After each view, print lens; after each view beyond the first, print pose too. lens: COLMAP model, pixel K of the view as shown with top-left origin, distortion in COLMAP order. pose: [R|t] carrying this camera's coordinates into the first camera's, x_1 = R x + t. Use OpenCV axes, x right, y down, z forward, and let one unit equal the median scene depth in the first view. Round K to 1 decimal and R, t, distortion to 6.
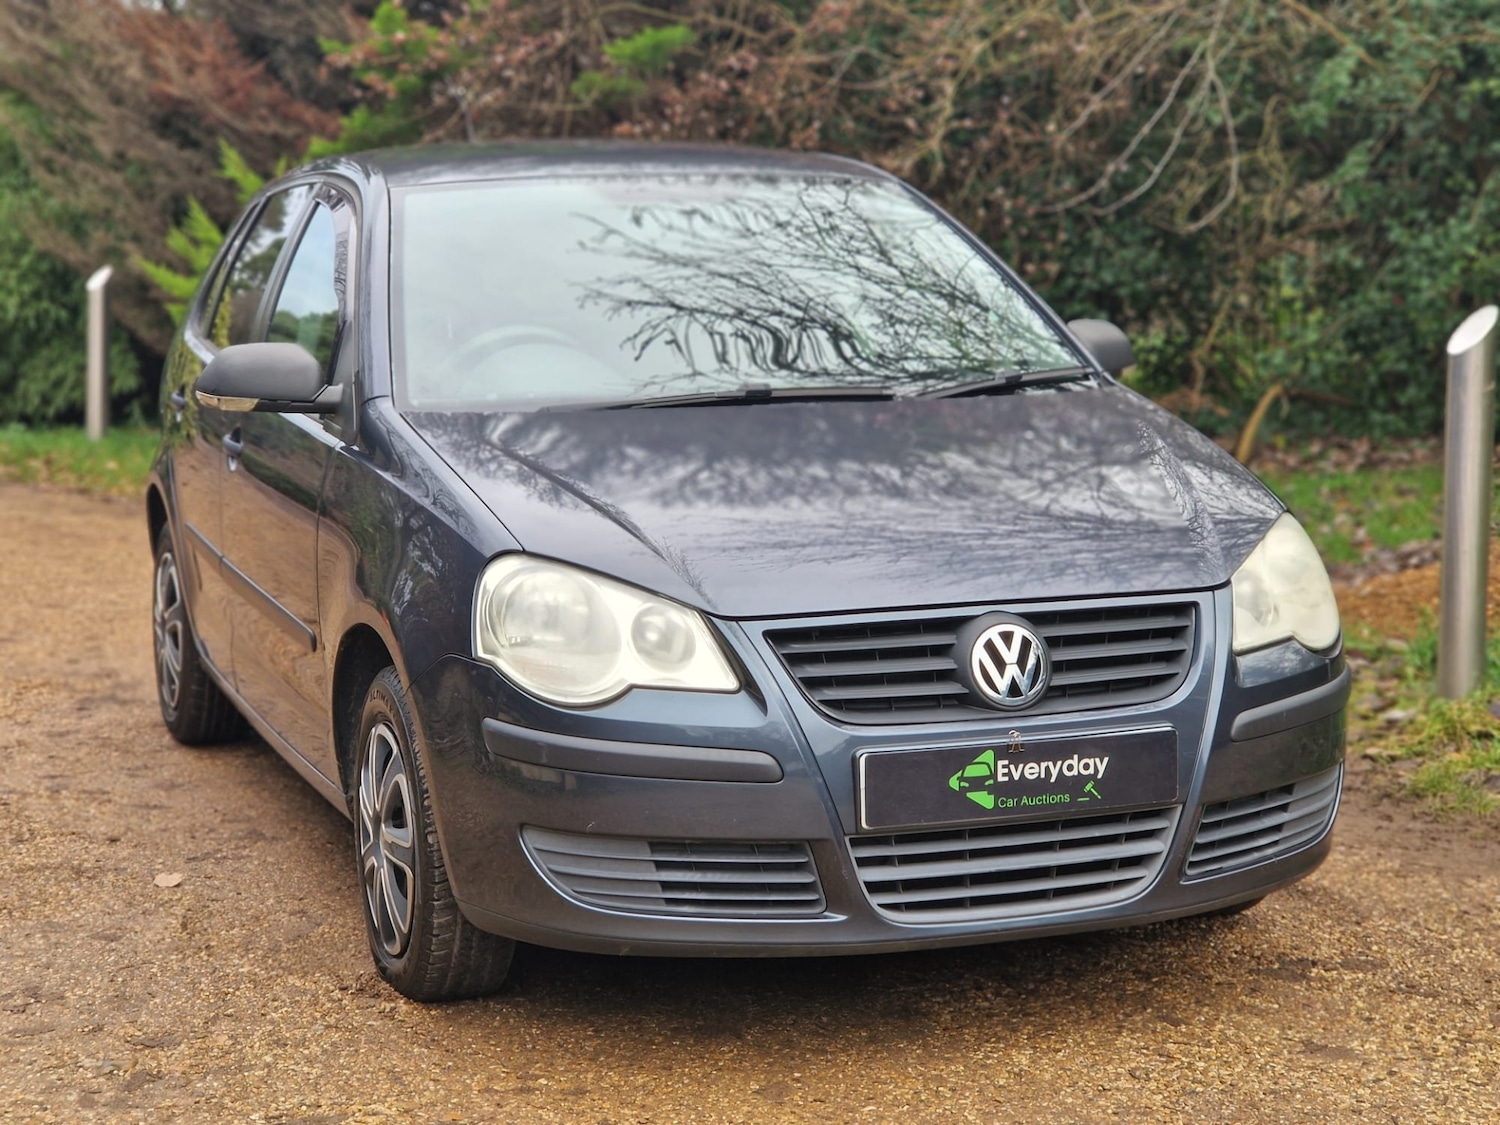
lens RADIAL K [[2817.5, 0, 858.7], [0, 2817.5, 592.7], [0, 0, 1]] dist [0.058118, 0.052745]
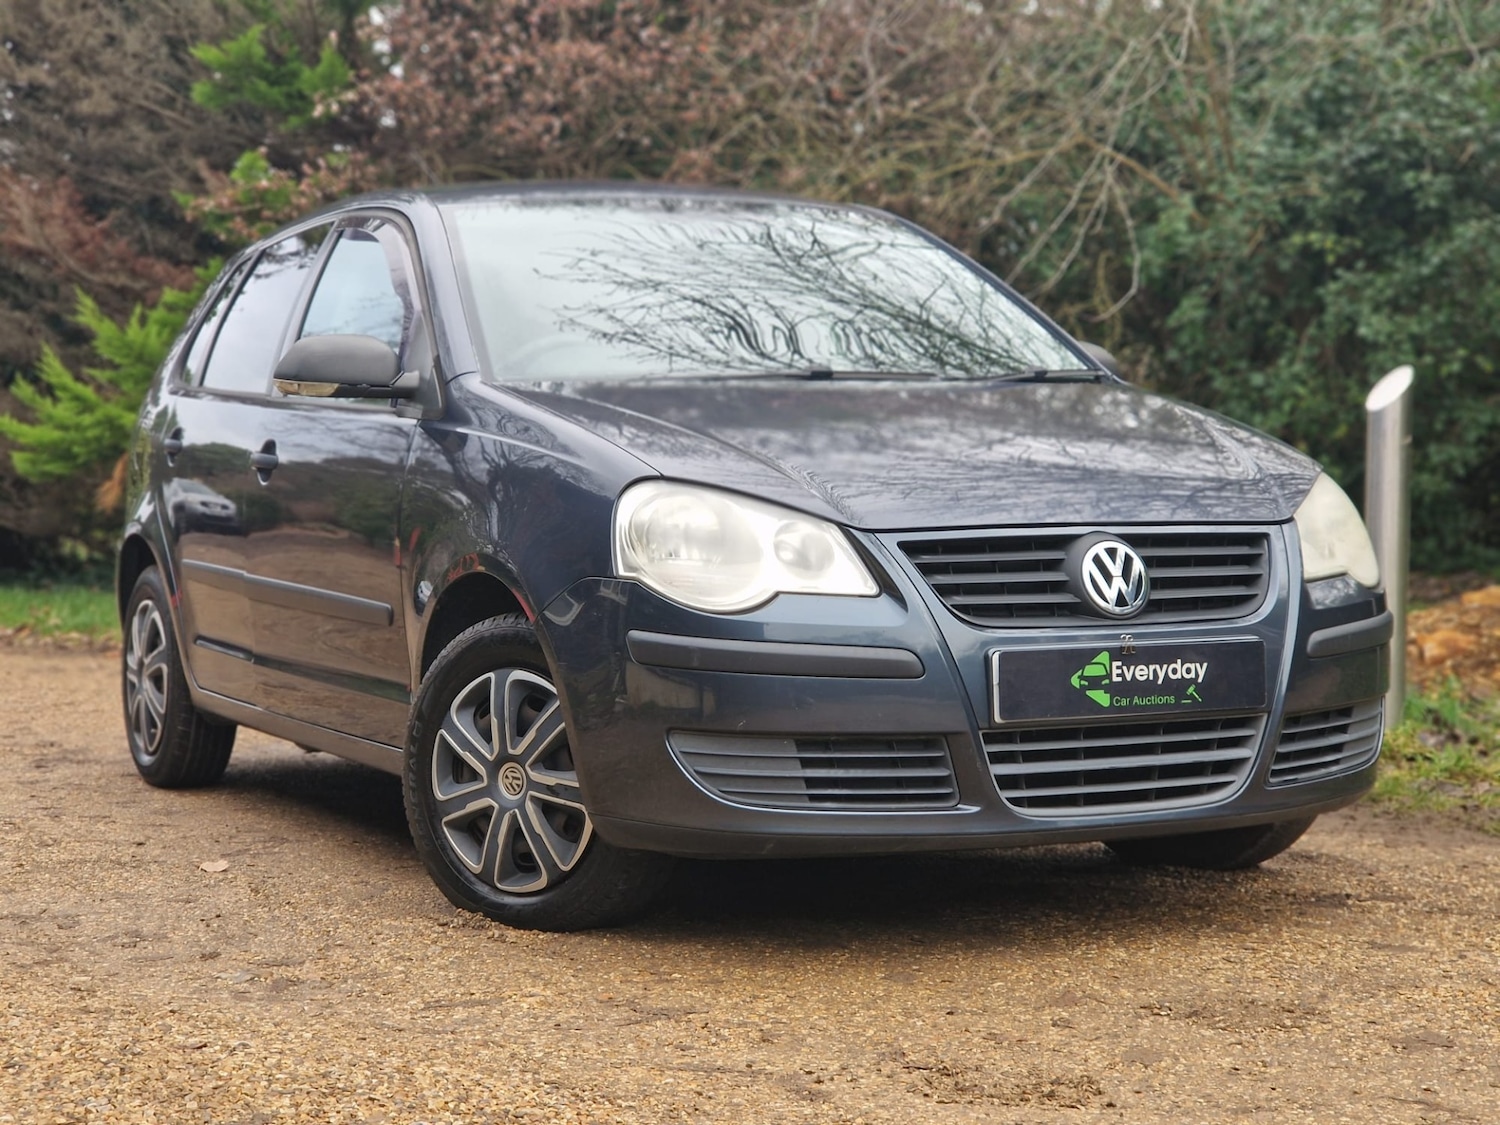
lens RADIAL K [[2816.2, 0, 836.1], [0, 2816.2, 592.7], [0, 0, 1]] dist [0.046342, 0.117006]
pose [[0.995024, -0.001697, 0.099623, -0.121403], [0.010951, 0.995660, -0.092417, 0.099628], [-0.099034, 0.093048, 0.990724, -0.045290]]
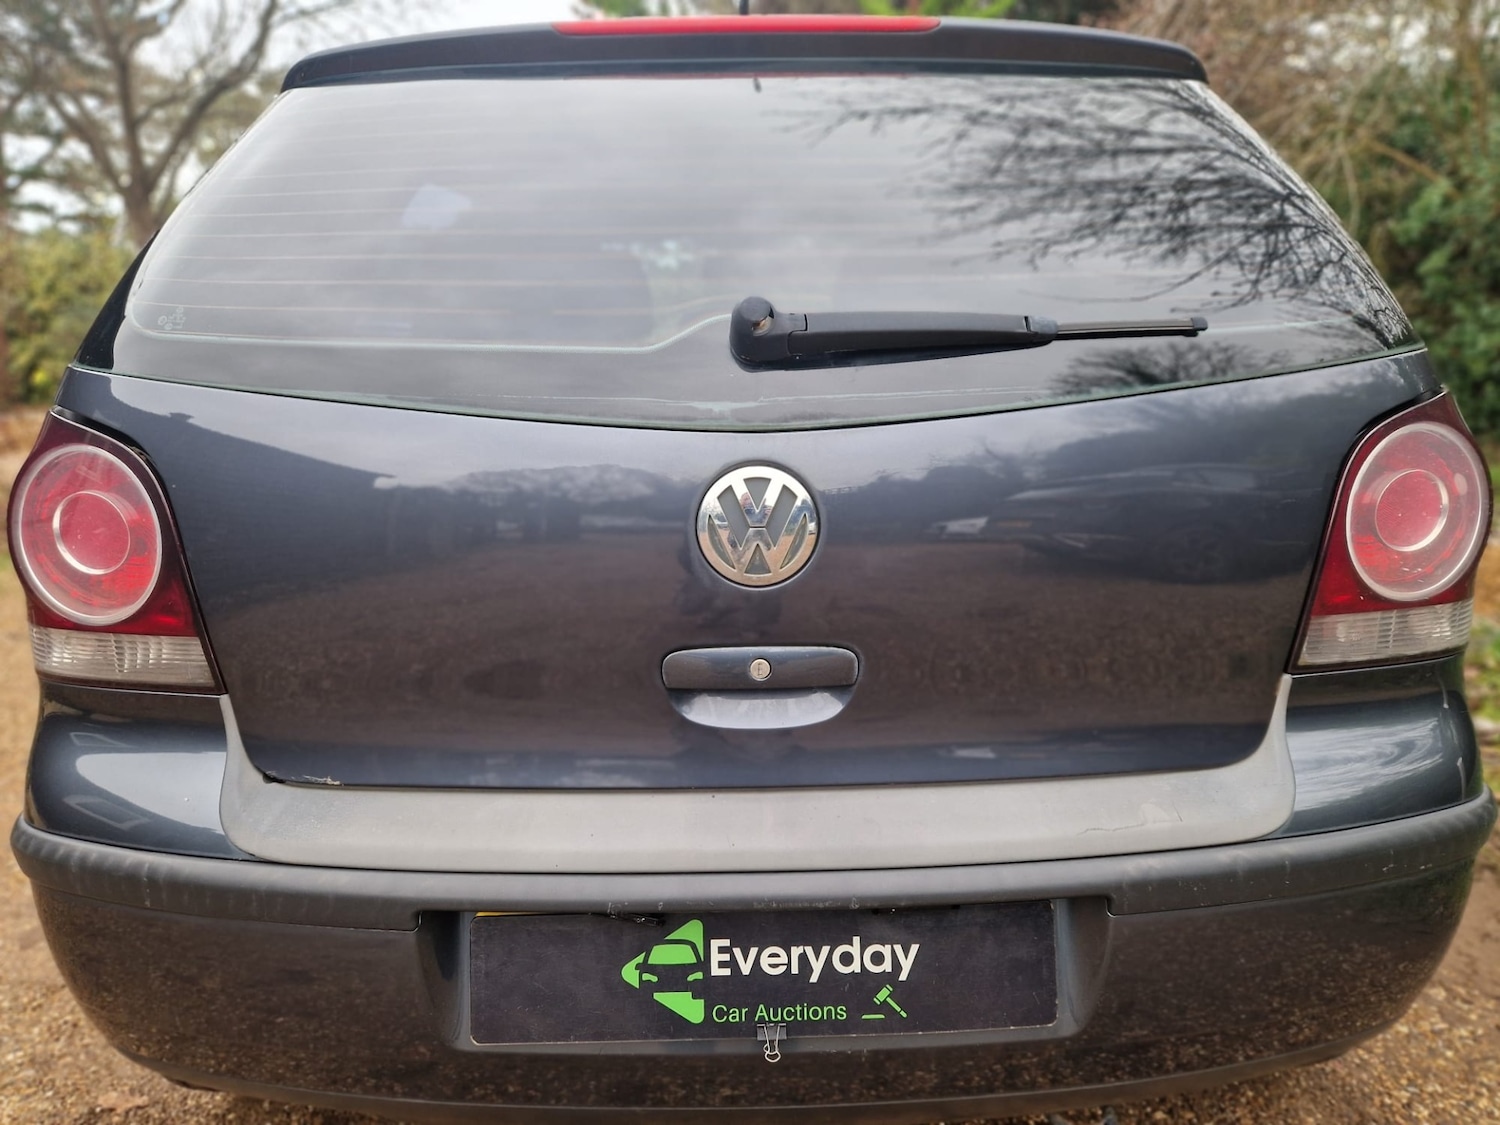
lens RADIAL K [[959.8, 0, 780.1], [0, 959.8, 553.9], [0, 0, 1]] dist [0.124355, -0.112934]
pose [[0.931480, 0.073588, -0.356273, 0.091924], [-0.043972, 0.994922, 0.090534, -0.051302], [0.361126, -0.068665, 0.929986, 0.709876]]
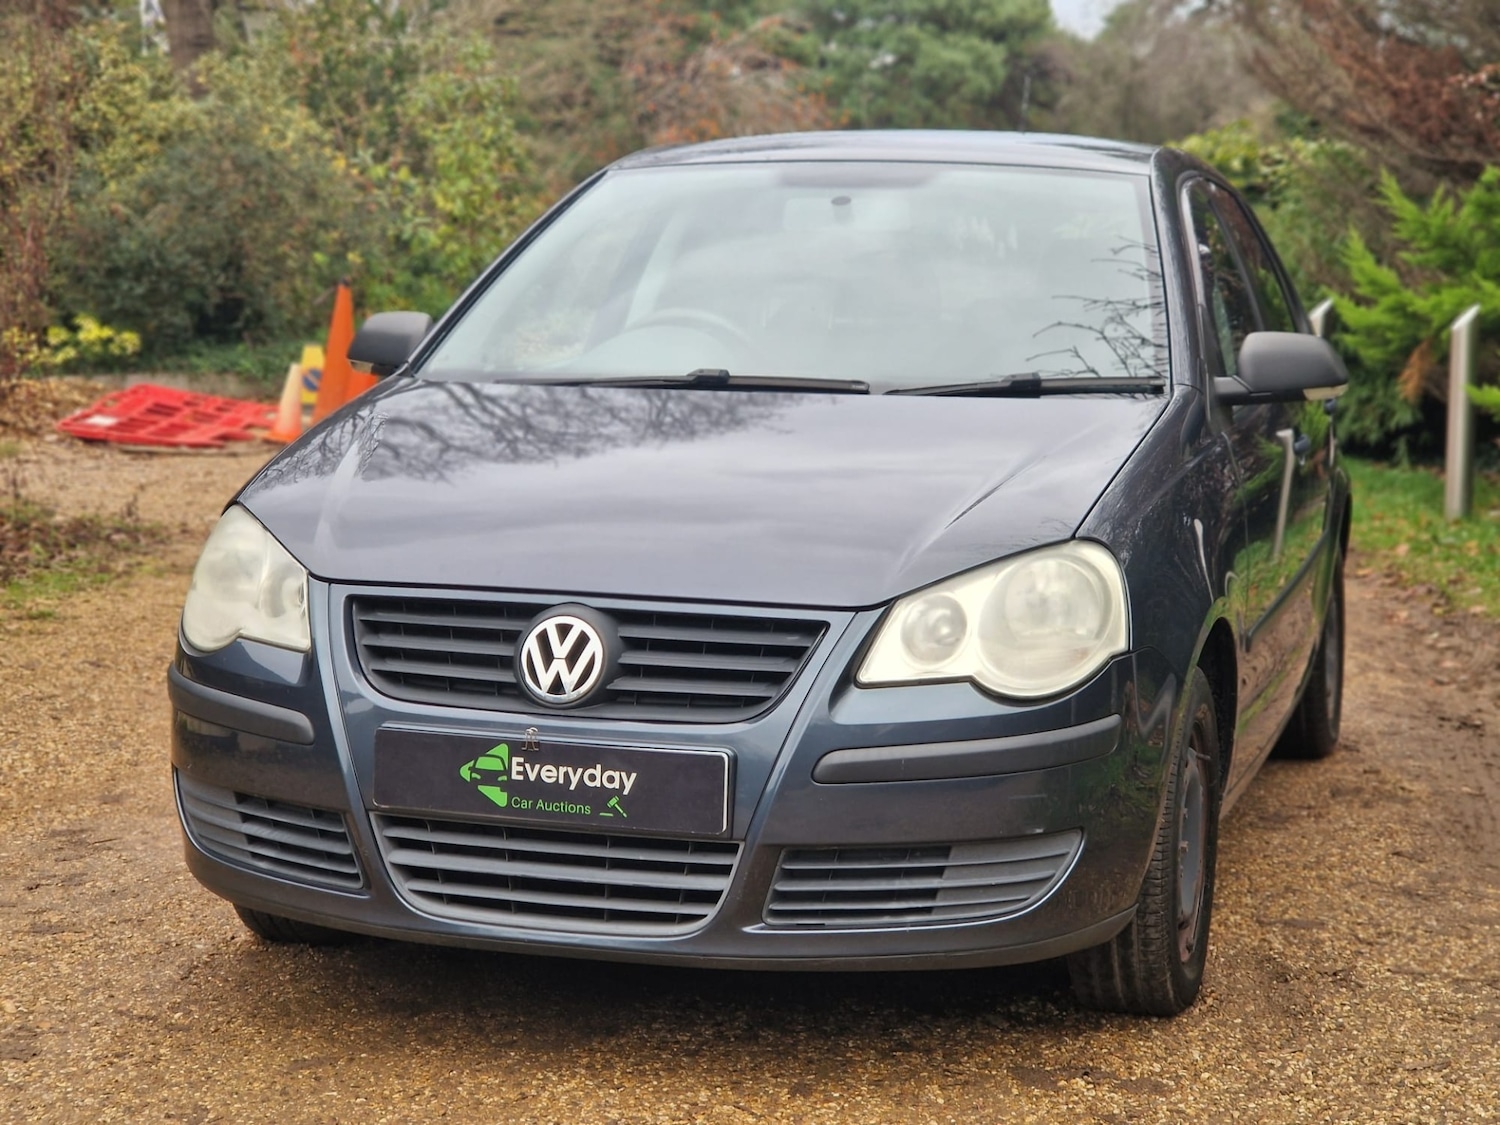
lens RADIAL K [[2817.5, 0, 858.7], [0, 2817.5, 592.7], [0, 0, 1]] dist [0.058118, 0.052745]
pose [[0.795607, 0.101136, -0.597311, 0.529090], [-0.113597, 0.993383, 0.016890, -0.017875], [0.595067, 0.054415, 0.801832, 0.239130]]
